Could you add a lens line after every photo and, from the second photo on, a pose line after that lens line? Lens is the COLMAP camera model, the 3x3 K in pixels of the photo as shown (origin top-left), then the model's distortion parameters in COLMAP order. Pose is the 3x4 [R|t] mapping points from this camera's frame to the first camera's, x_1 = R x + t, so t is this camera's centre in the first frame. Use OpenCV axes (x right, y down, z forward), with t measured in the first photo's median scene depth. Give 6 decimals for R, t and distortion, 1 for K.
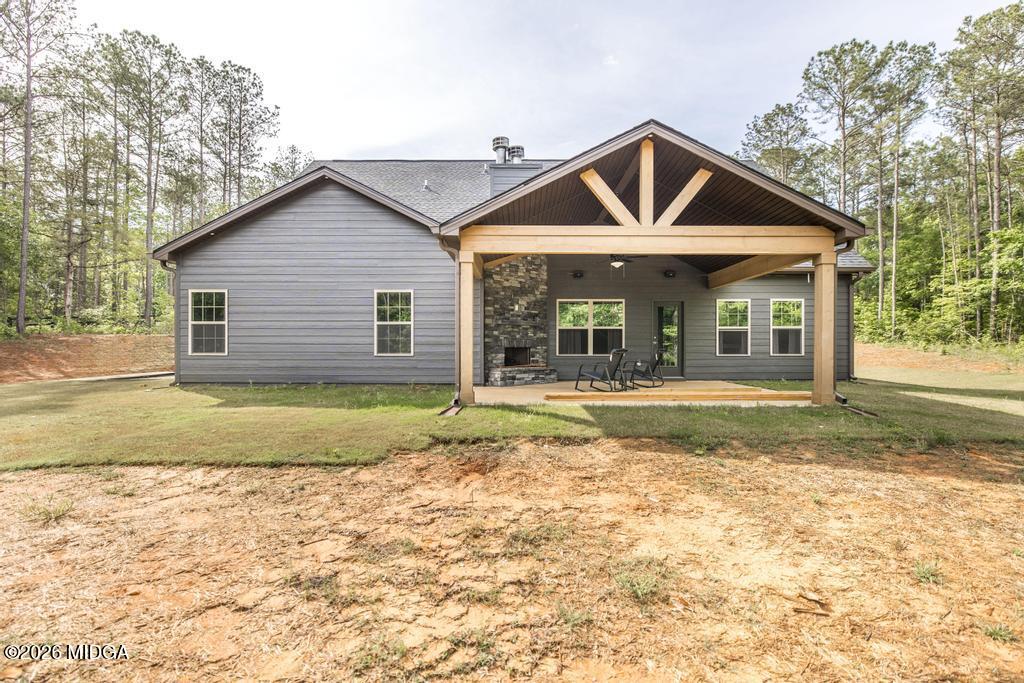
lens RADIAL K [[482.4, 0, 512.5], [0, 482.4, 342.1], [0, 0, 1]] dist [-0.005031, 0.001031]
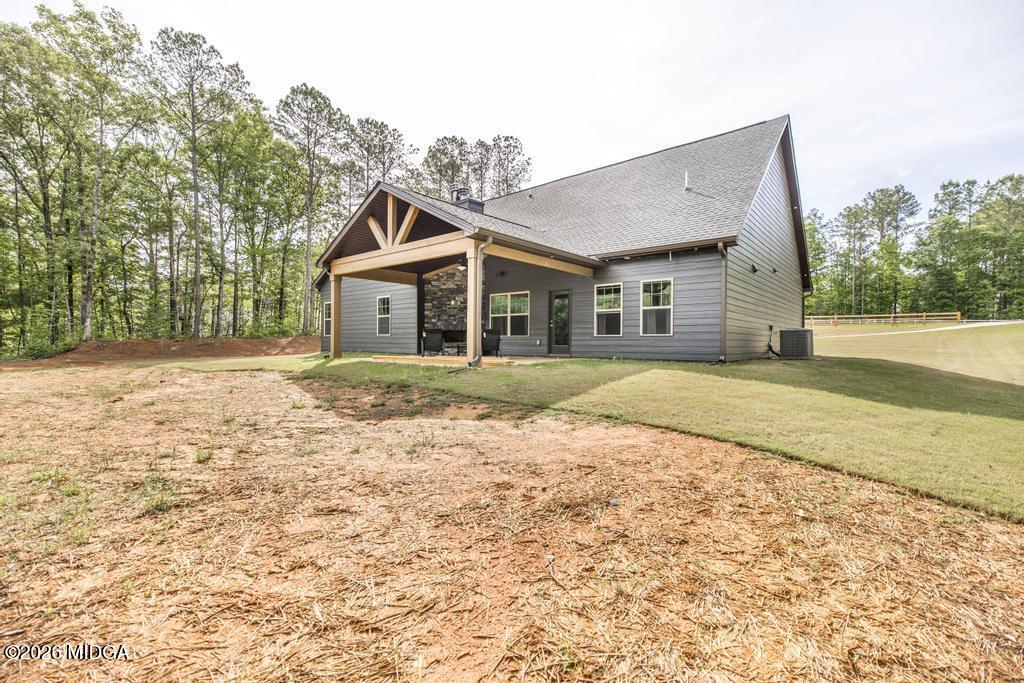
lens RADIAL K [[445.2, 0, 506.5], [0, 445.2, 347.1], [0, 0, 1]] dist [0.003849, 0.000076]
pose [[0.757480, 0.010513, -0.652773, 0.997426], [-0.001641, 0.999898, 0.014200, 0.041631], [0.652856, -0.009685, 0.757420, 0.098584]]
